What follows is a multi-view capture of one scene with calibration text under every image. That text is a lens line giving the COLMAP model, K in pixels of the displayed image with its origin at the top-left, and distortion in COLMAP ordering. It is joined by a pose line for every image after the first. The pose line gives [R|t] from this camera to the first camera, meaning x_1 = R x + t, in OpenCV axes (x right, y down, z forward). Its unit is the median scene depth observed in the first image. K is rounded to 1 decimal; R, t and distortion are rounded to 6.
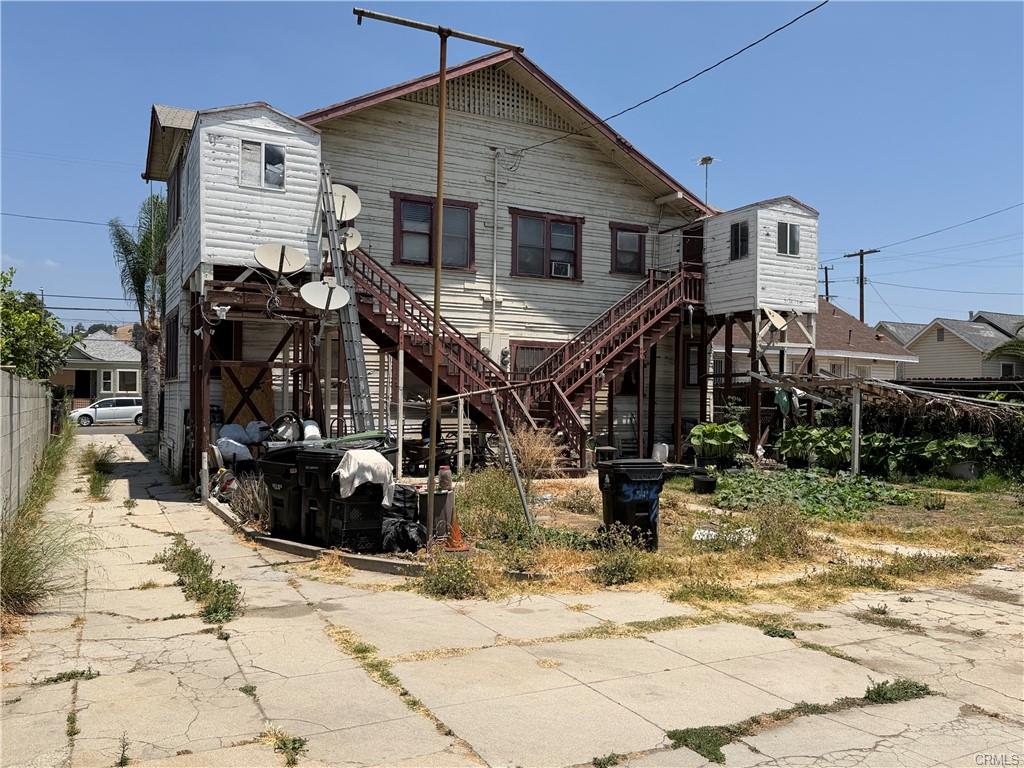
lens RADIAL K [[793.5, 0, 503.7], [0, 793.5, 392.5], [0, 0, 1]] dist [0.060712, -0.074250]
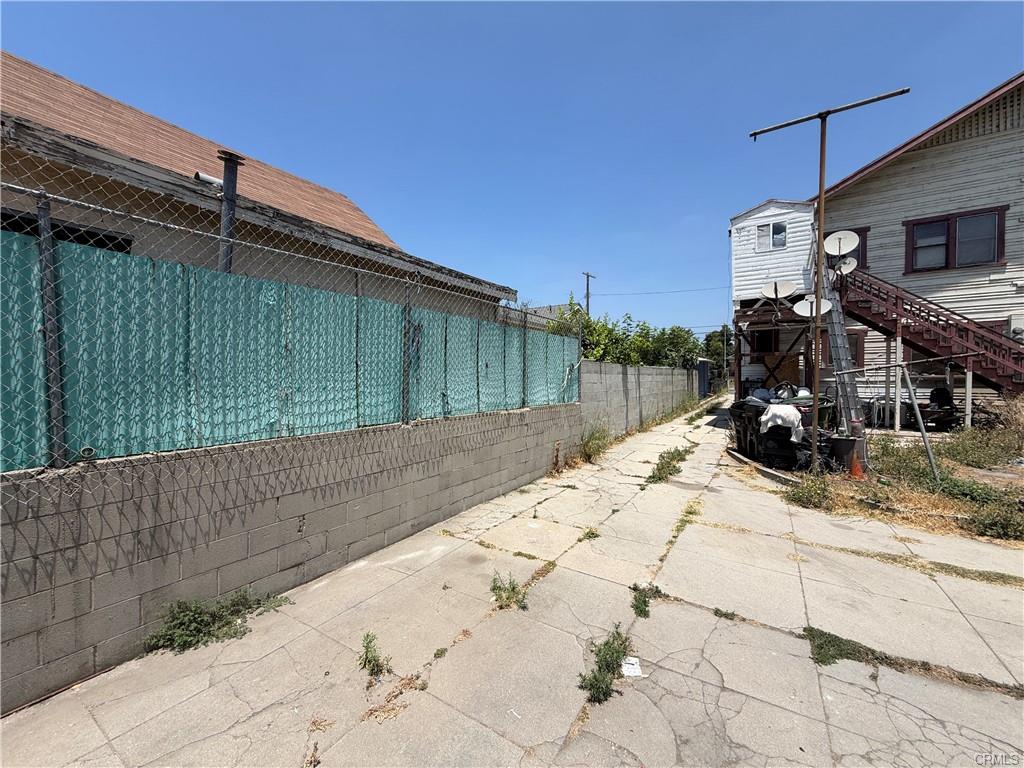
lens RADIAL K [[401.3, 0, 508.8], [0, 401.3, 383.3], [0, 0, 1]] dist [0.001992, -0.000202]
pose [[0.499734, 0.003543, -0.866171, 0.120582], [0.016216, 0.999778, 0.013446, 0.004982], [0.866027, -0.020765, 0.499566, 0.064624]]
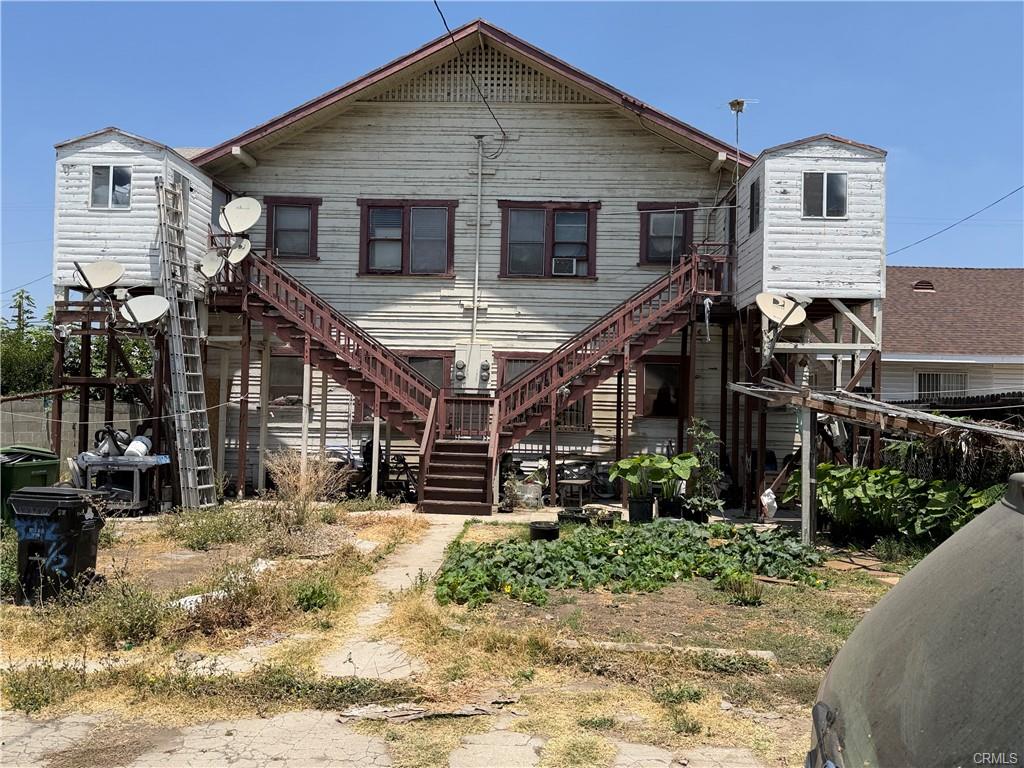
lens RADIAL K [[793.5, 0, 511.8], [0, 793.5, 392.8], [0, 0, 1]] dist [0.060712, -0.074250]
pose [[0.862860, -0.004442, -0.505424, 0.503529], [-0.011193, 0.999548, -0.027893, 0.003313], [0.505319, 0.029725, 0.862420, 0.282513]]
